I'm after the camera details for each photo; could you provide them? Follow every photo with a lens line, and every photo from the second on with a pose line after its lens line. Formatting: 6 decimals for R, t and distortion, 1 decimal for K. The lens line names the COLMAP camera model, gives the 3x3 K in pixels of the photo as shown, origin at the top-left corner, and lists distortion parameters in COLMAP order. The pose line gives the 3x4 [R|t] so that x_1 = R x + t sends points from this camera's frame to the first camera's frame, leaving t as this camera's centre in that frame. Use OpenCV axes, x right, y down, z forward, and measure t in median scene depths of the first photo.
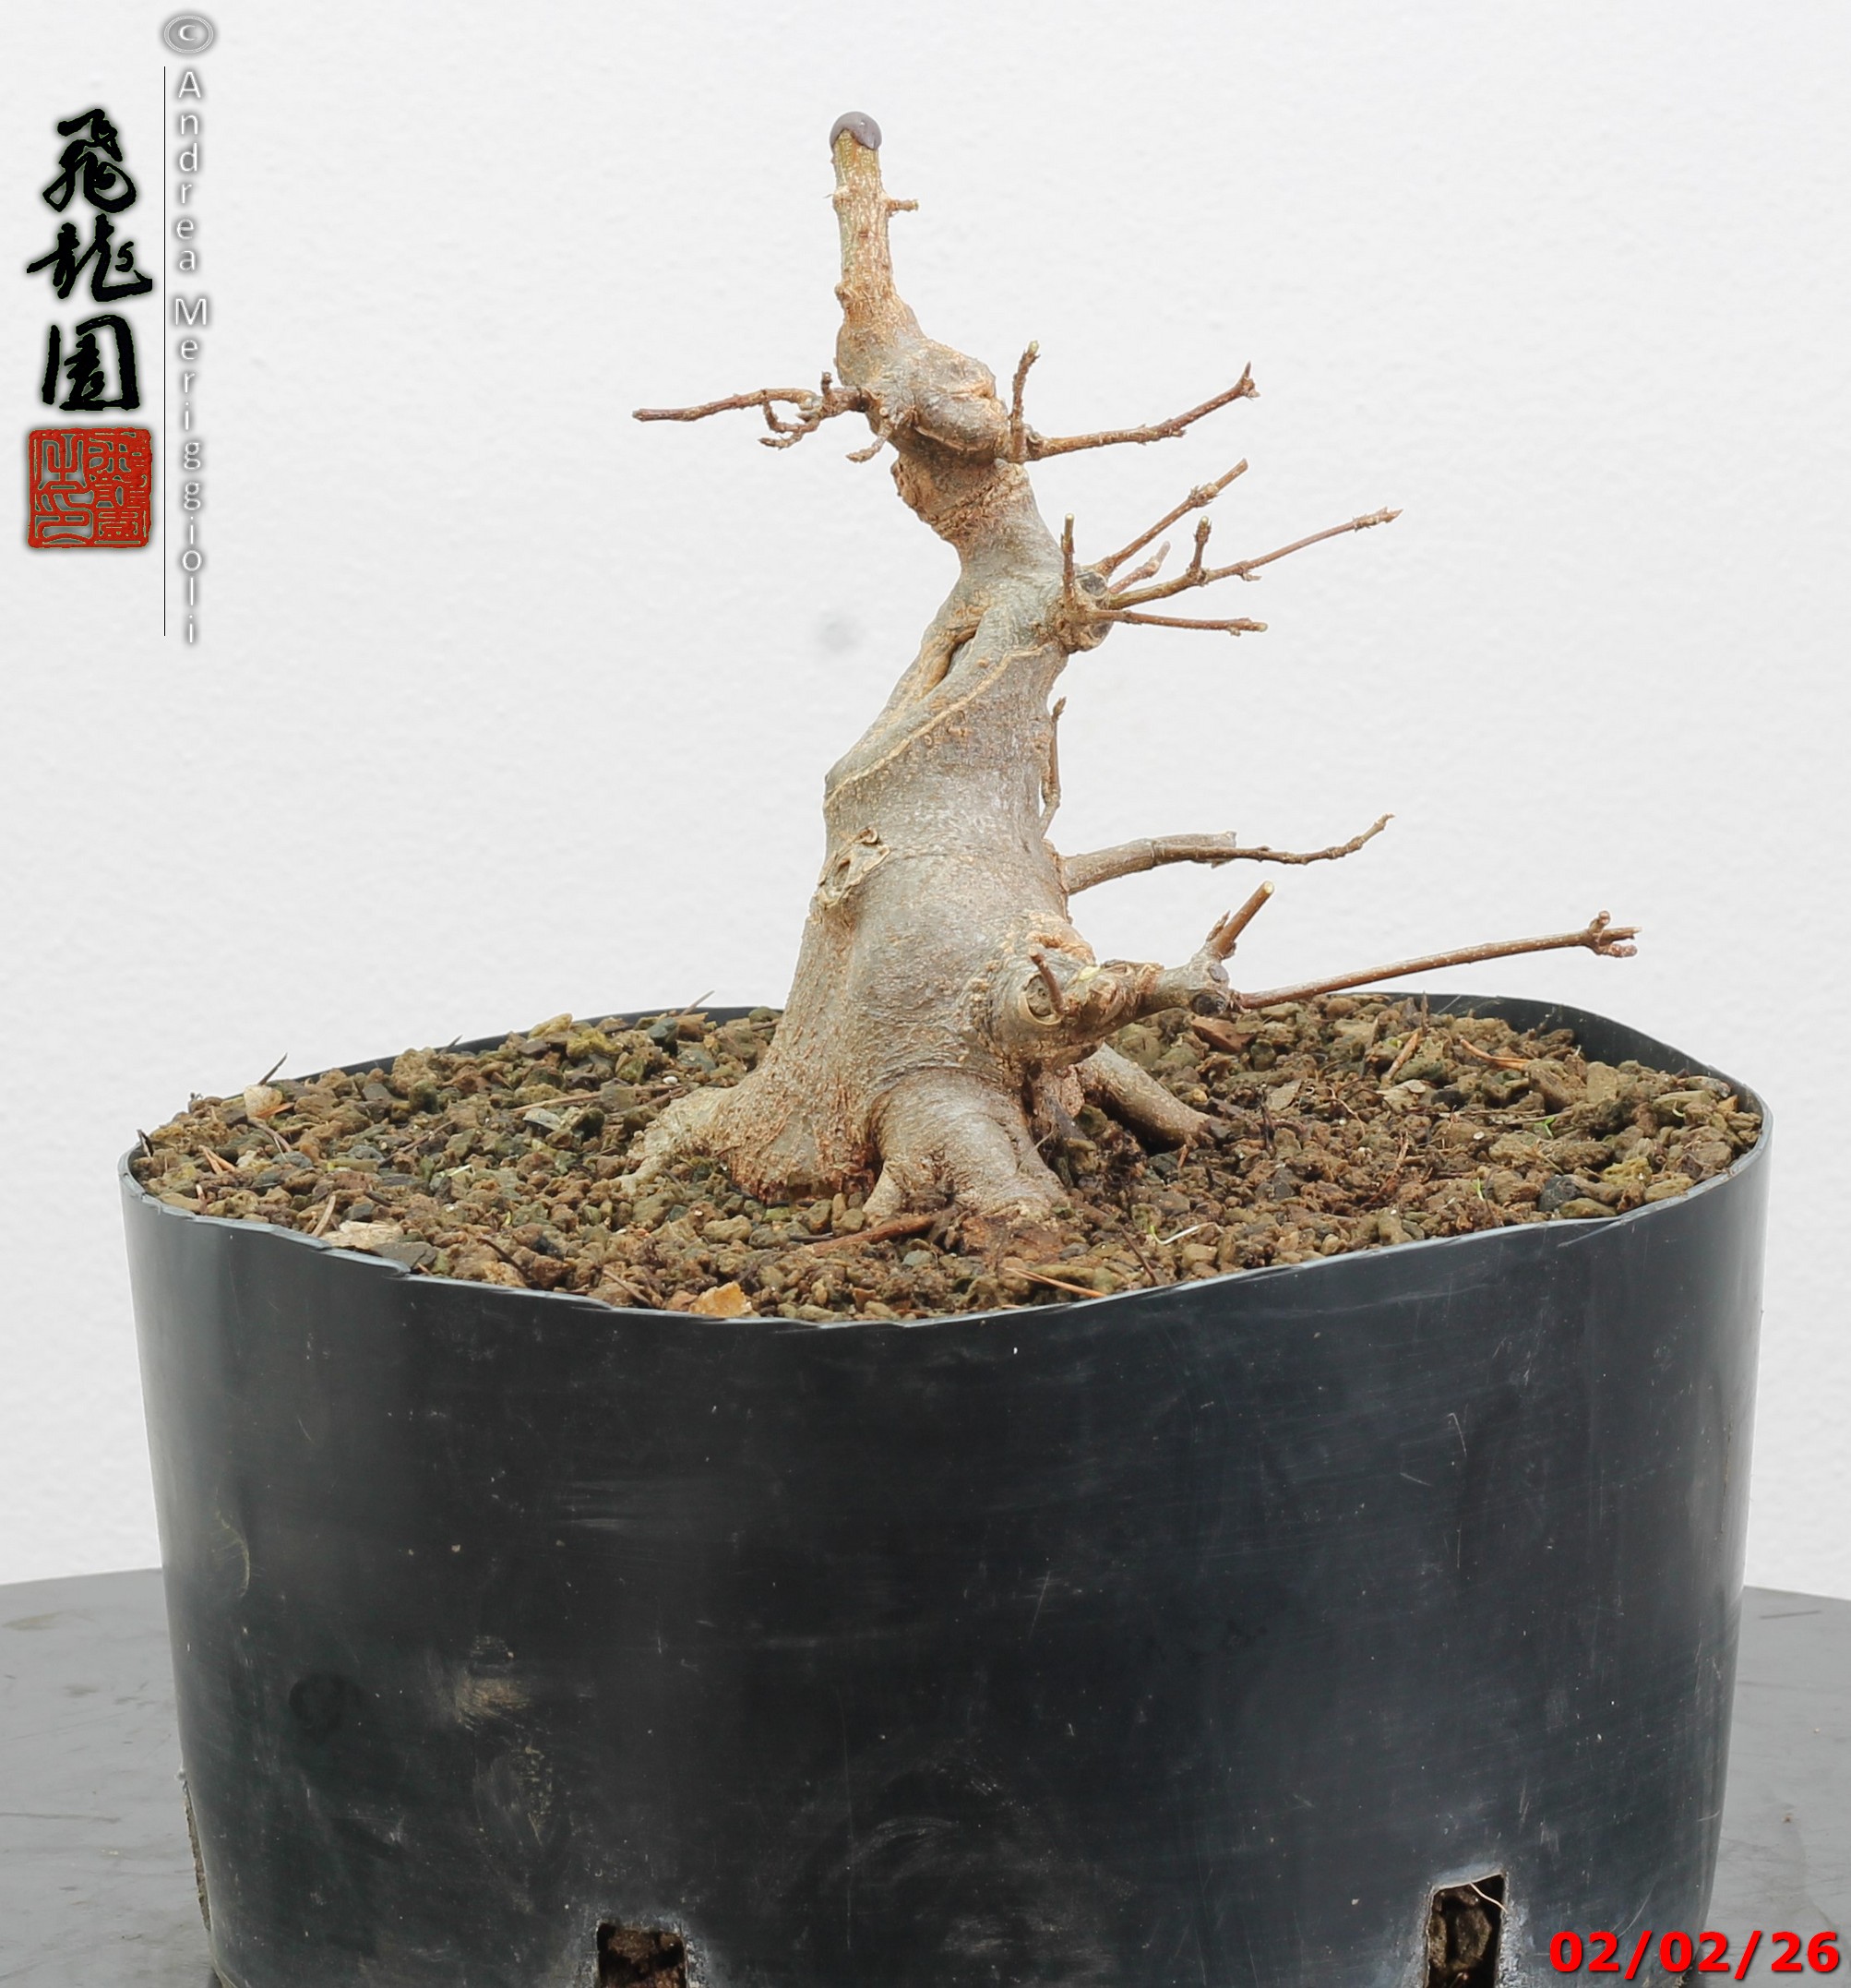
lens RADIAL K [[8467.0, 0, 925.5], [0, 8467.0, 994.0], [0, 0, 1]] dist [-0.023227, -2.249042]
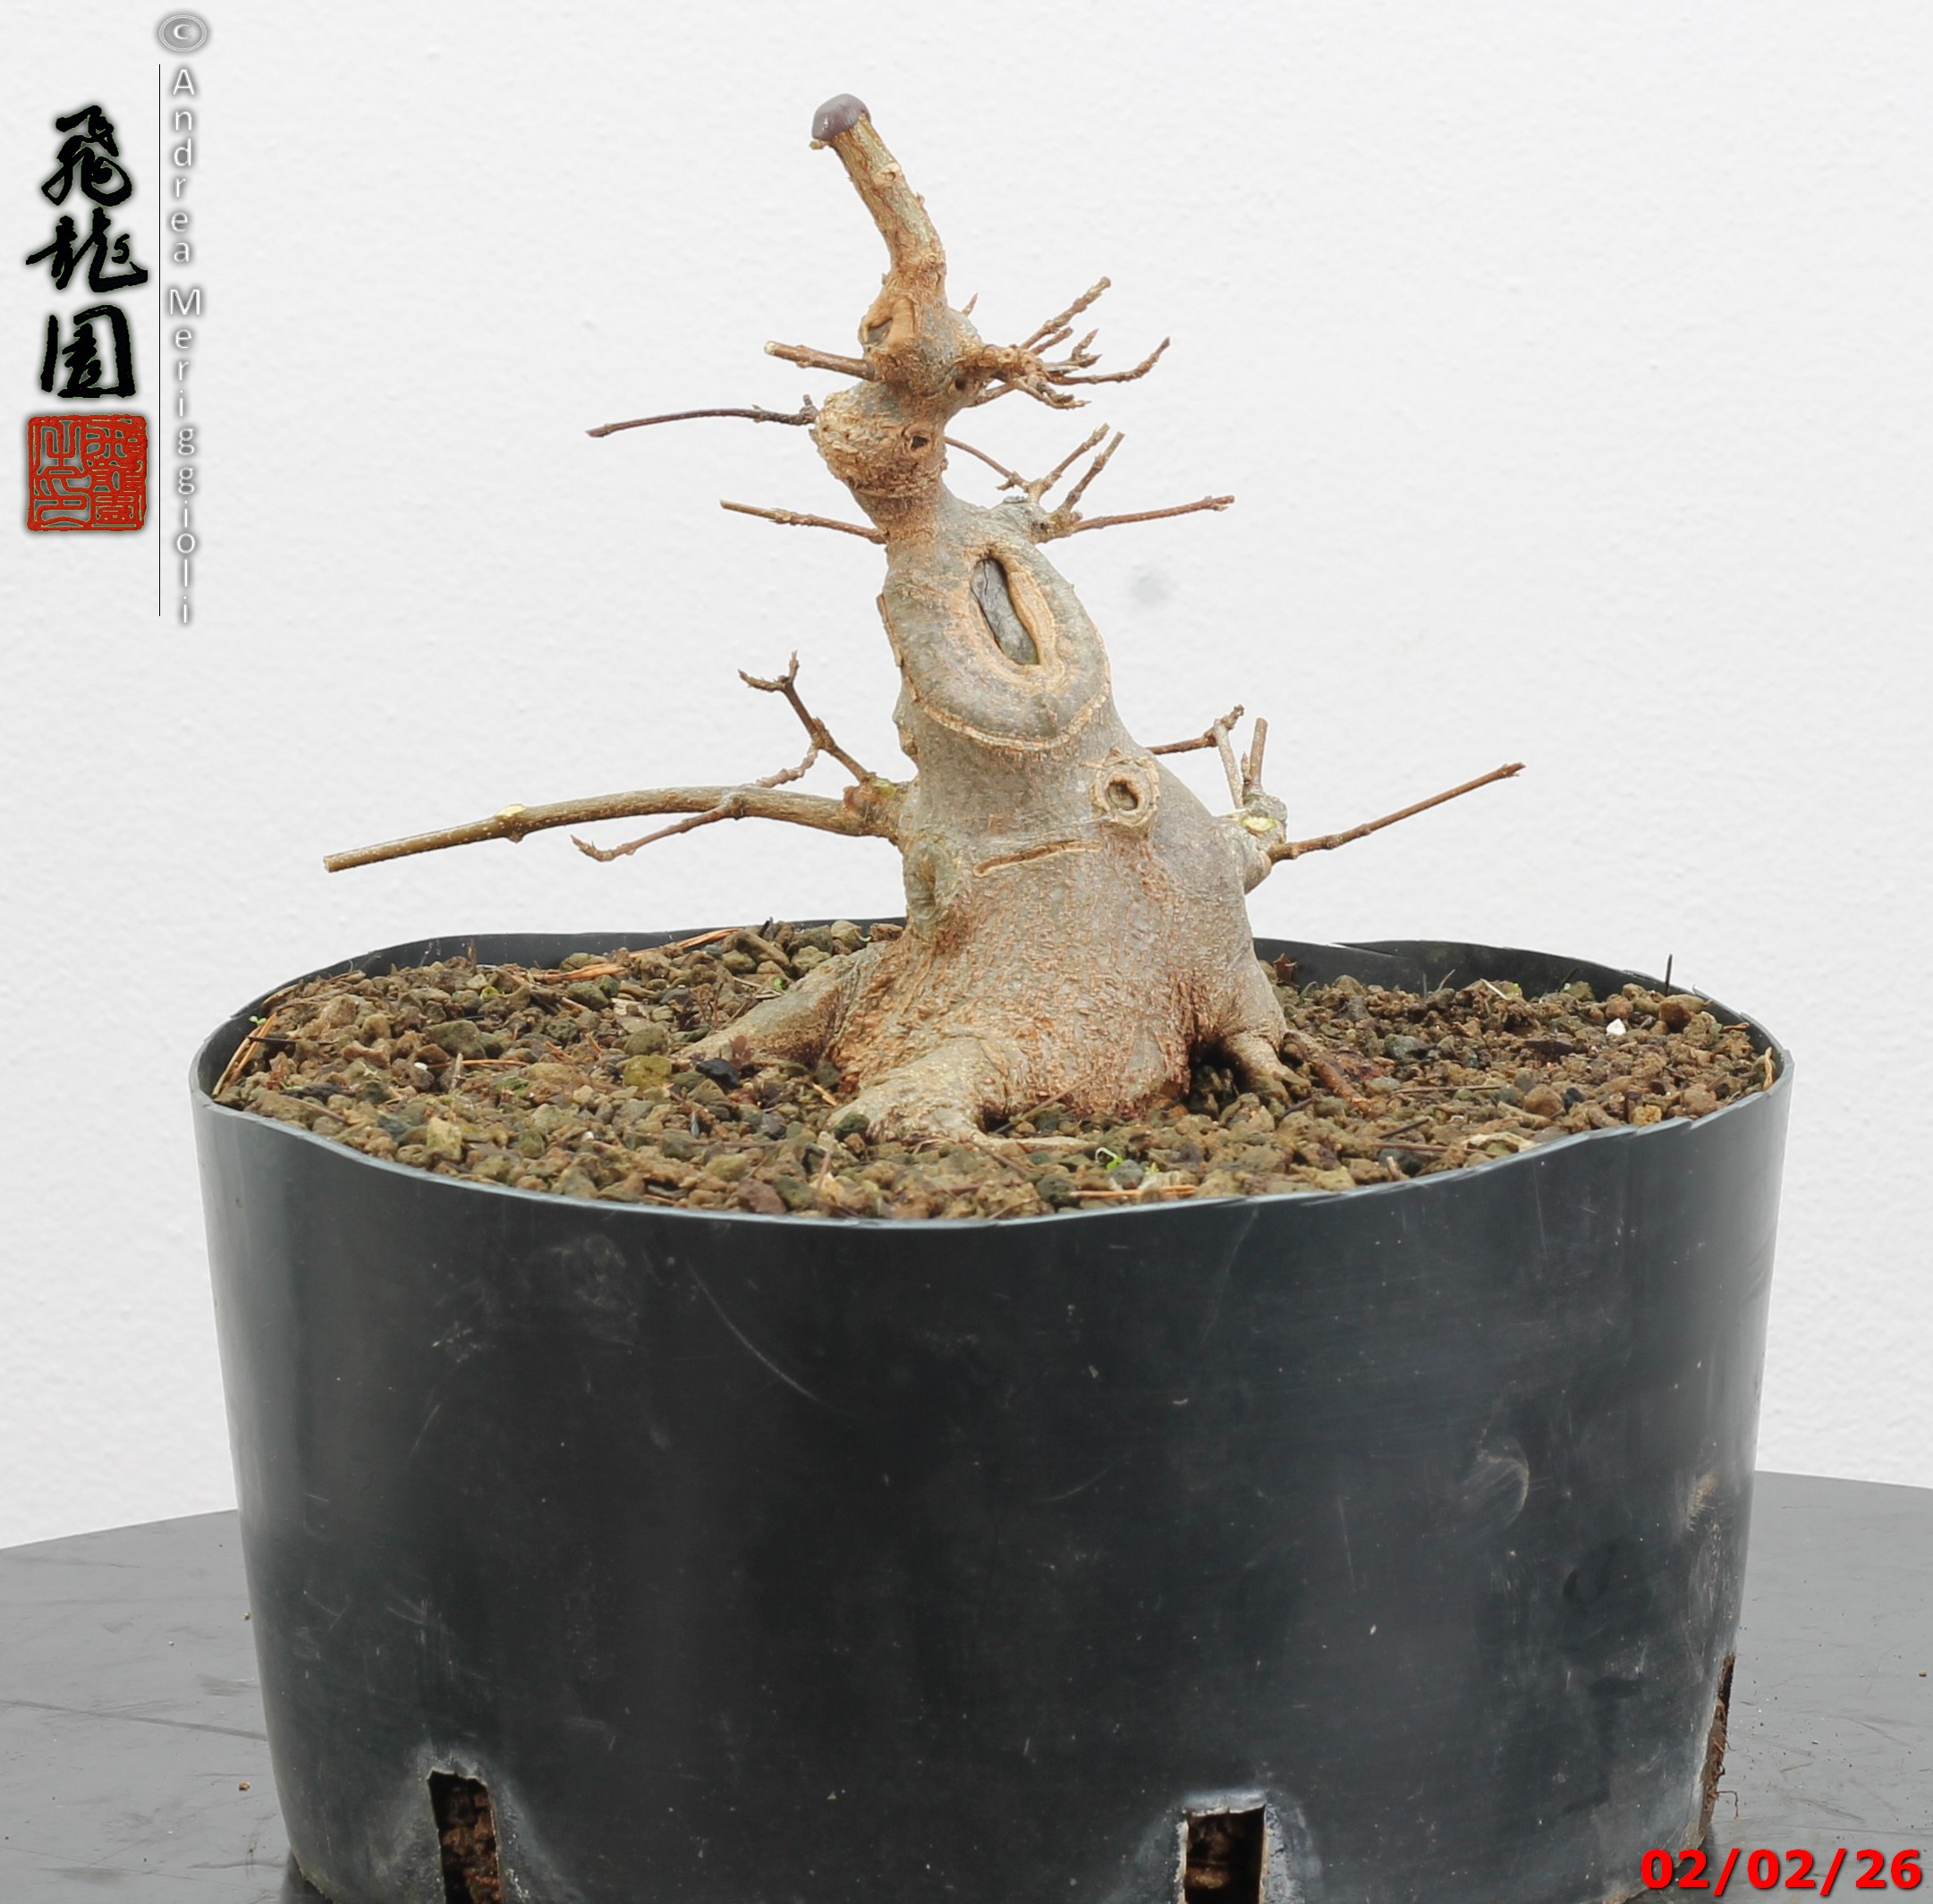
lens RADIAL K [[8318.2, 0, 966.5], [0, 8318.2, 952.0], [0, 0, 1]] dist [-0.047297, -0.121655]
pose [[-0.151439, -0.144408, 0.977861, -1.079599], [0.170889, 0.970550, 0.169793, -0.183991], [-0.973583, 0.192819, -0.122302, 1.210238]]
